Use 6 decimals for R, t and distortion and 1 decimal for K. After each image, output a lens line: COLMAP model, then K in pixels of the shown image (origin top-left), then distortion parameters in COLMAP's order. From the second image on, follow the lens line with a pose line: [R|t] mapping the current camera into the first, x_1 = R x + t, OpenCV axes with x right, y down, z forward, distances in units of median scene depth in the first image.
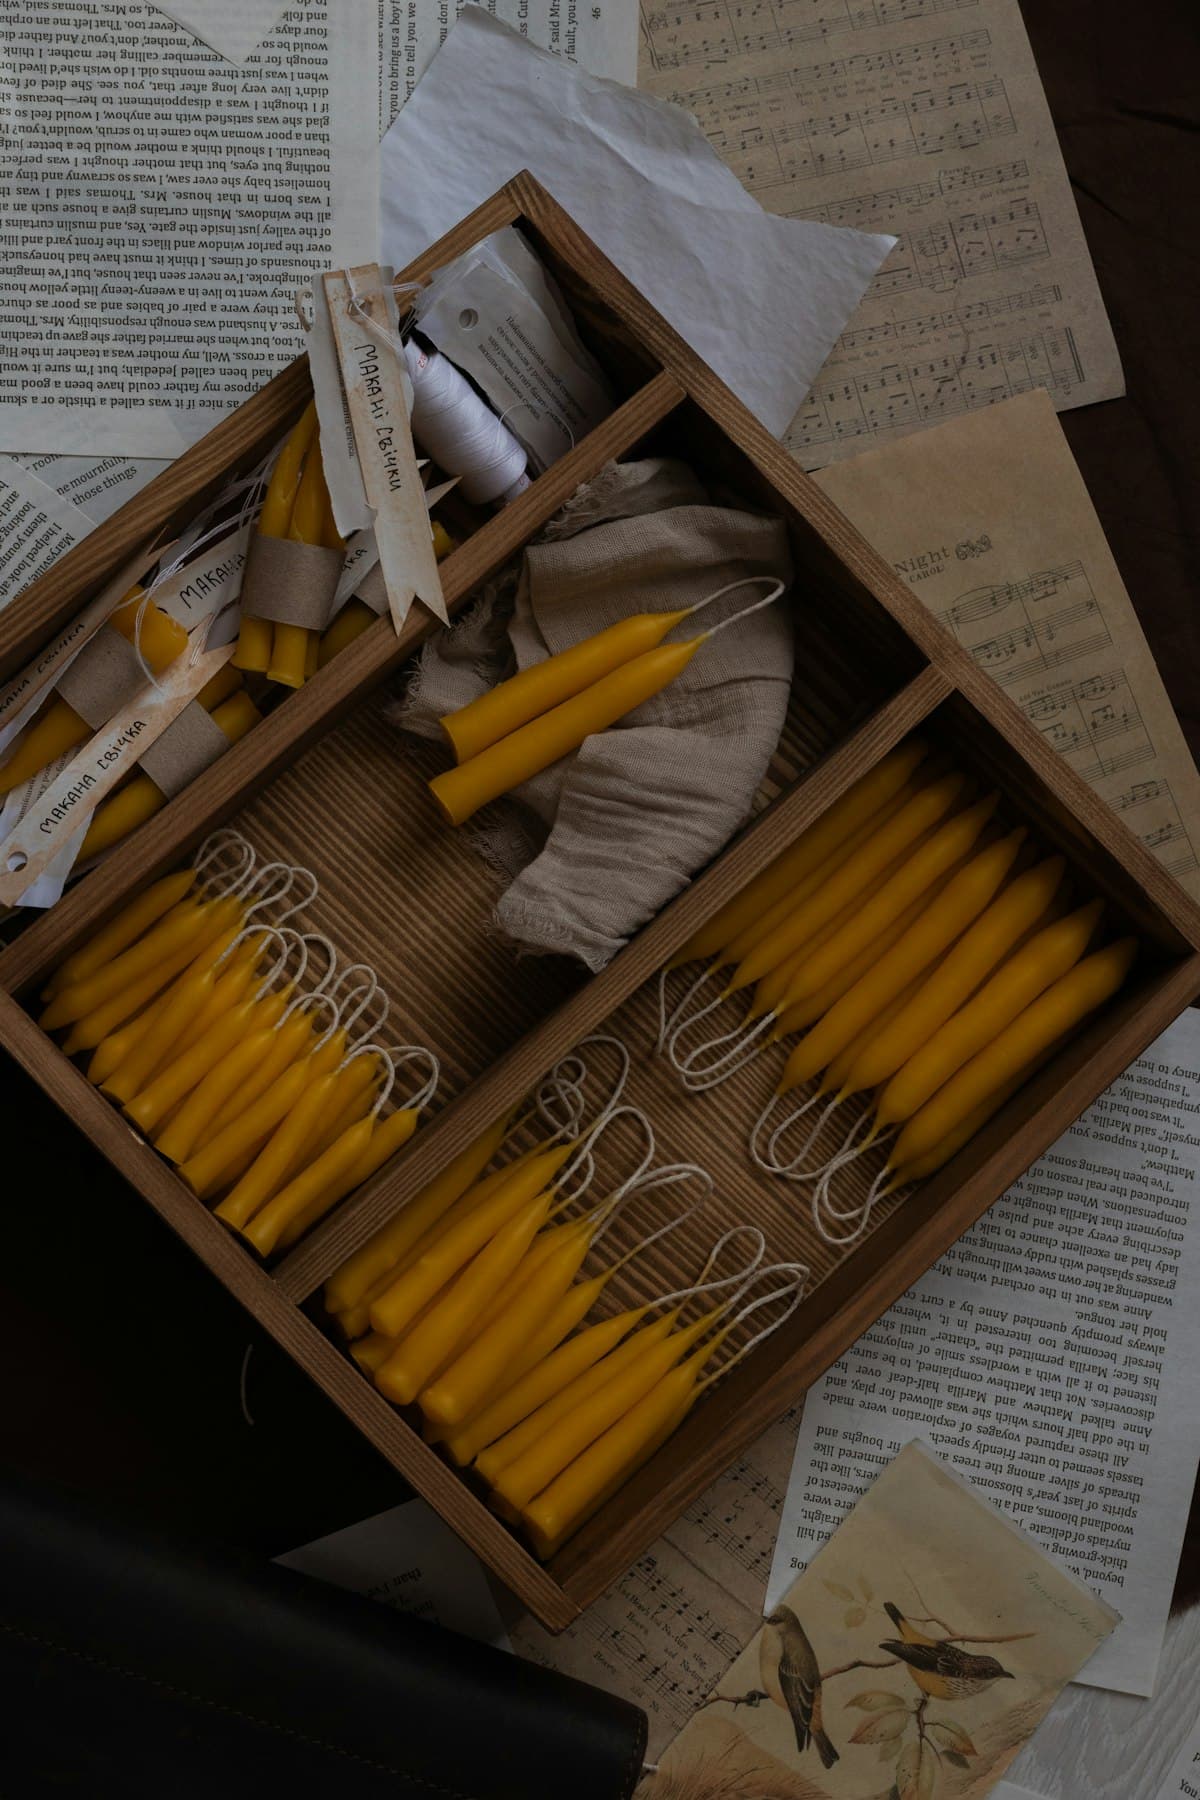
lens RADIAL K [[2895.6, 0, 600.0], [0, 2895.6, 900.0], [0, 0, 1]] dist [0.018664, -0.087513]
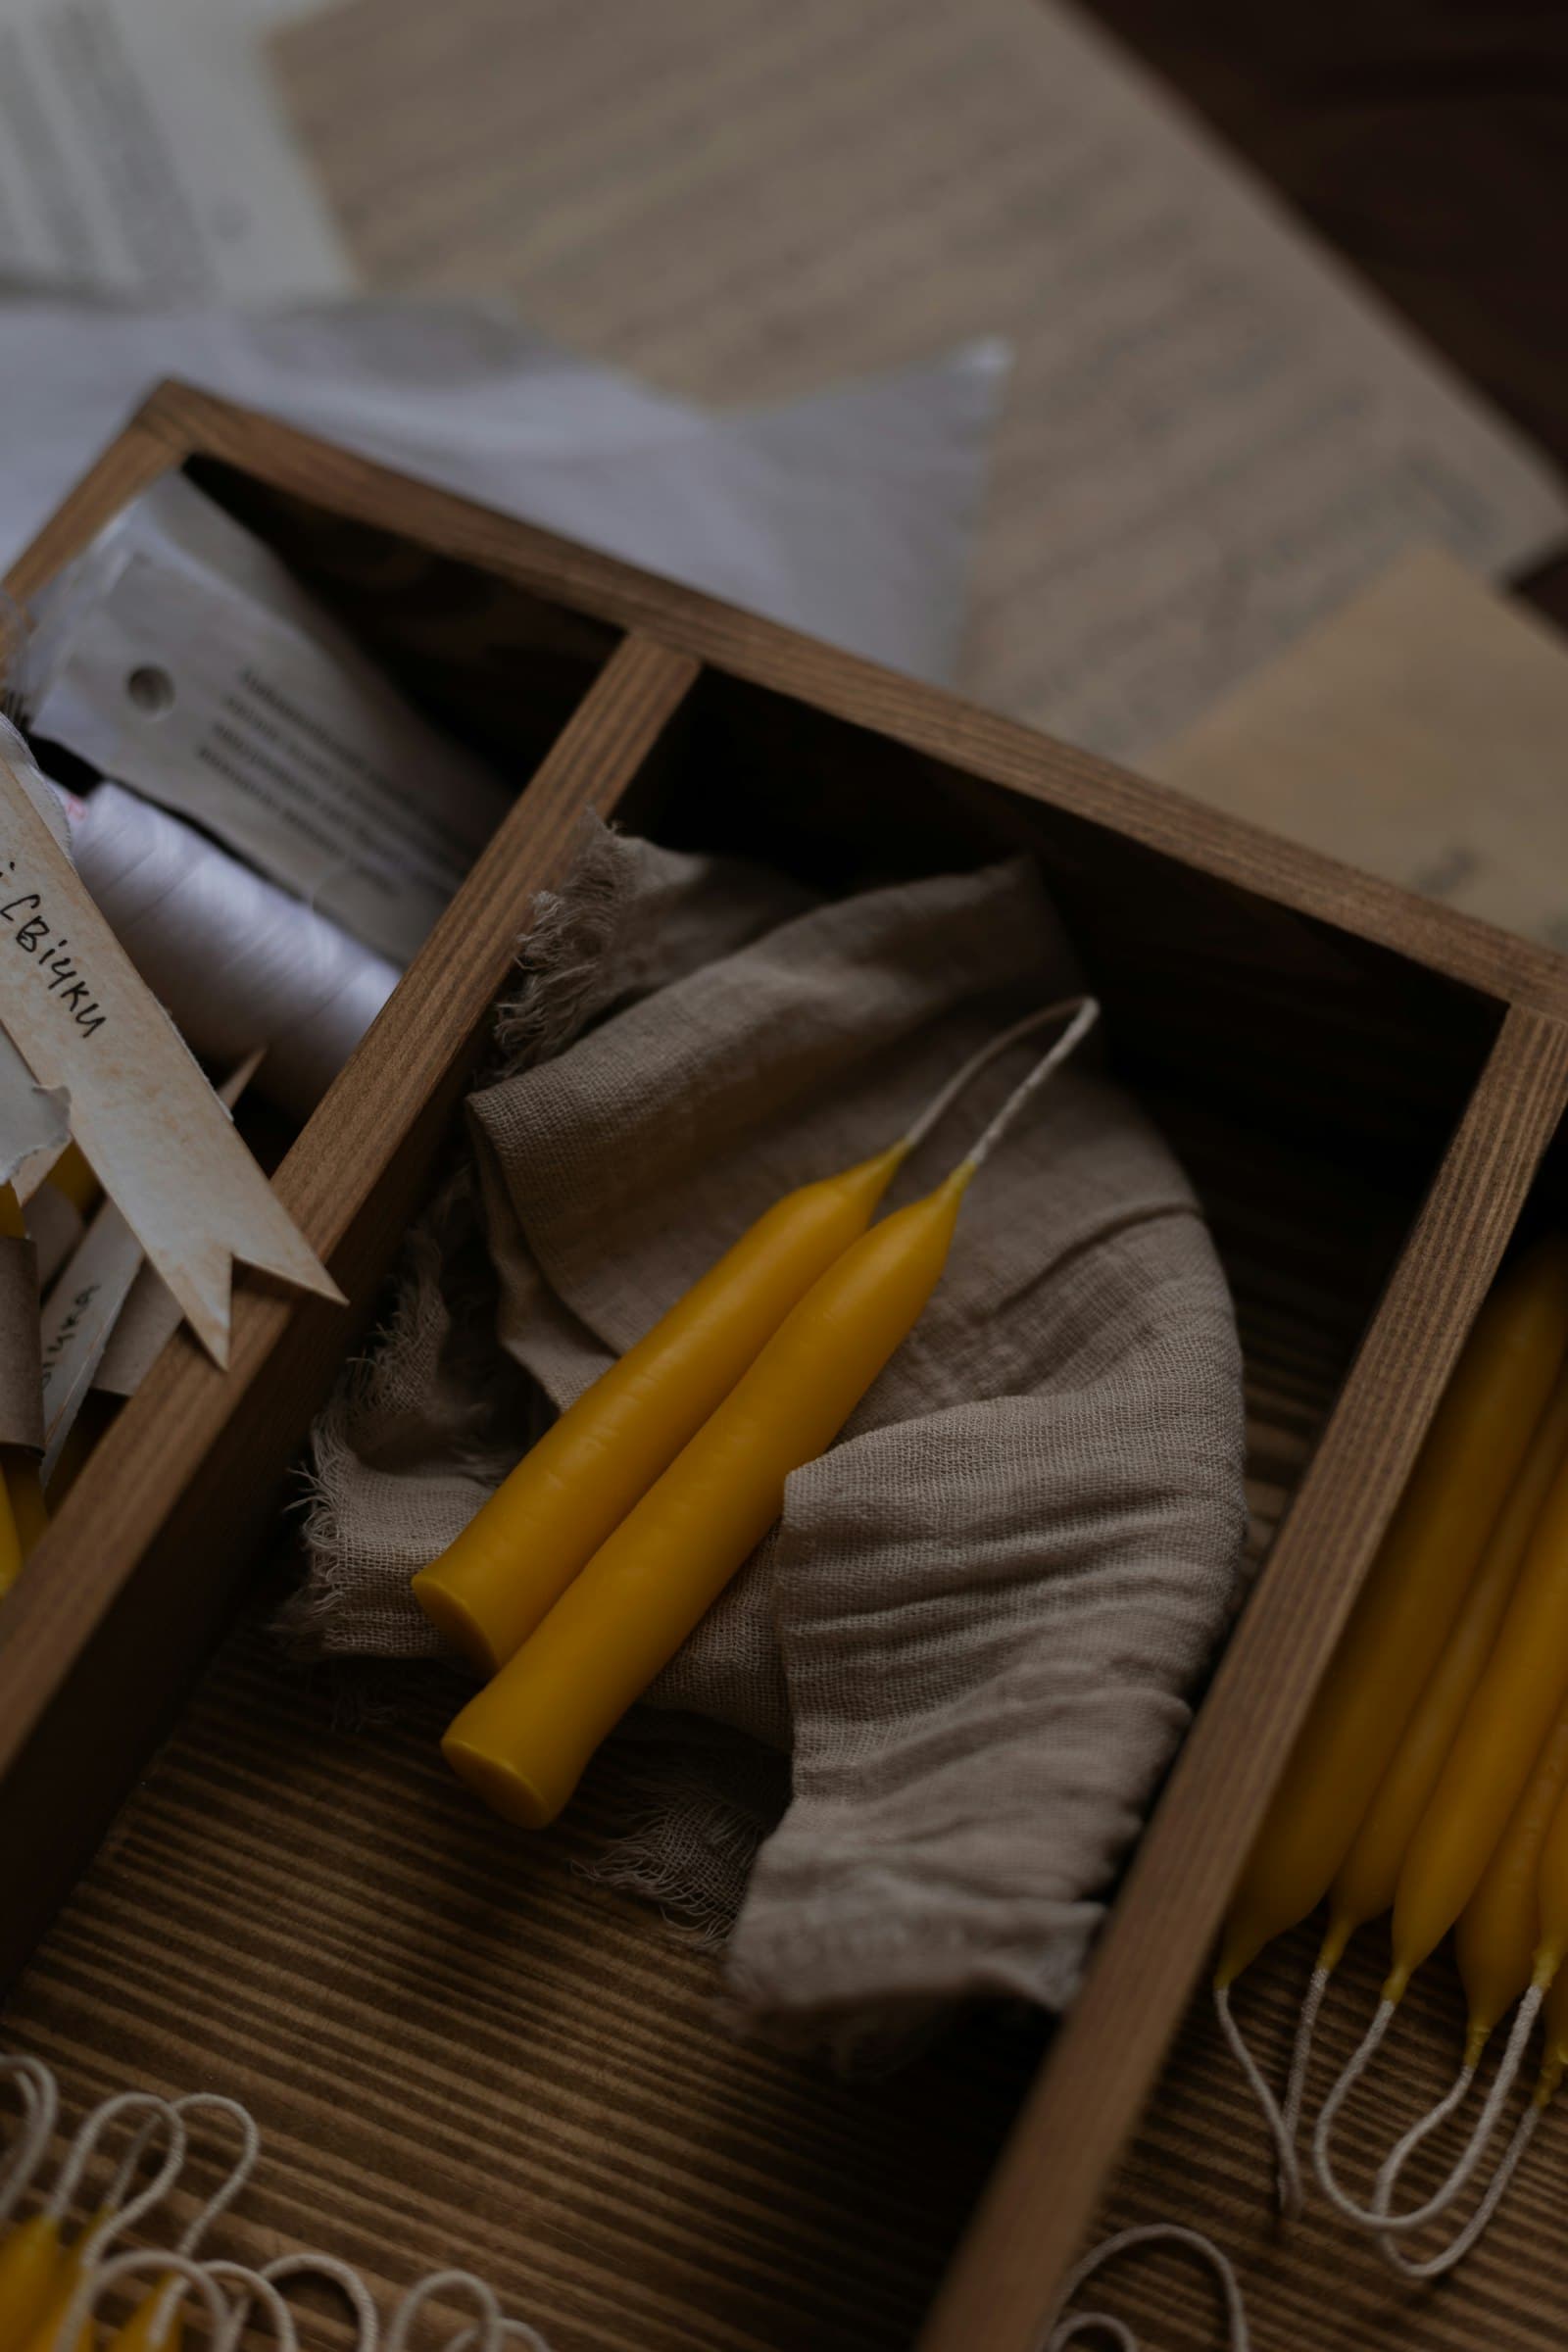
lens RADIAL K [[3783.6, 0, 784.0], [0, 3783.6, 1176.0], [0, 0, 1]] dist [0.018664, -0.087513]
pose [[0.926856, -0.354314, 0.124093, -0.052621], [0.374925, 0.856702, -0.354249, 0.086478], [0.019205, 0.374864, 0.926881, 0.516147]]
